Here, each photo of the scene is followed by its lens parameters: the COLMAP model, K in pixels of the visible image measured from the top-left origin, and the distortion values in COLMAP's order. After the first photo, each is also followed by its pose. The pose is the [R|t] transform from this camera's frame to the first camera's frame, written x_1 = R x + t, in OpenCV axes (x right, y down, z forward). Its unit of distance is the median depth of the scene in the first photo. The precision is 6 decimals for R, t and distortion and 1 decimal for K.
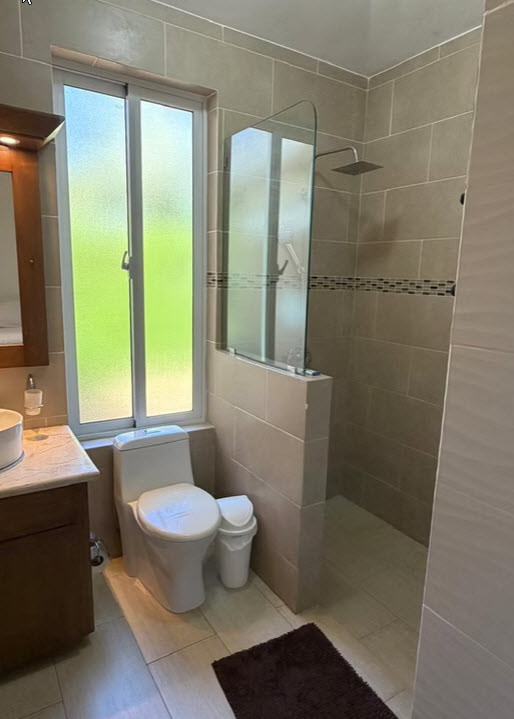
lens RADIAL K [[455.8, 0, 256.9], [0, 455.8, 359.4], [0, 0, 1]] dist [0.002002, 0.001057]
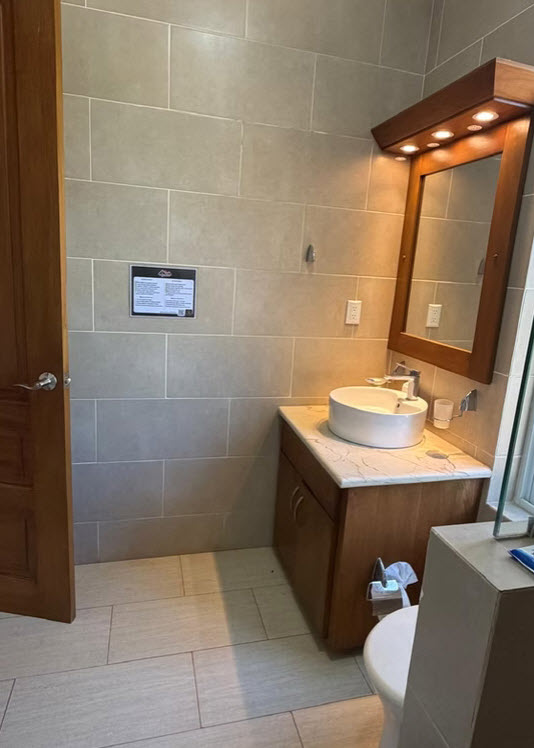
lens RADIAL K [[474.2, 0, 268.1], [0, 474.2, 372.6], [0, 0, 1]] dist [0.002002, 0.001057]
pose [[-0.316897, 0.166537, -0.933725, 0.450173], [-0.236370, 0.939535, 0.247795, -0.126109], [0.918535, 0.299230, -0.258371, 0.898608]]
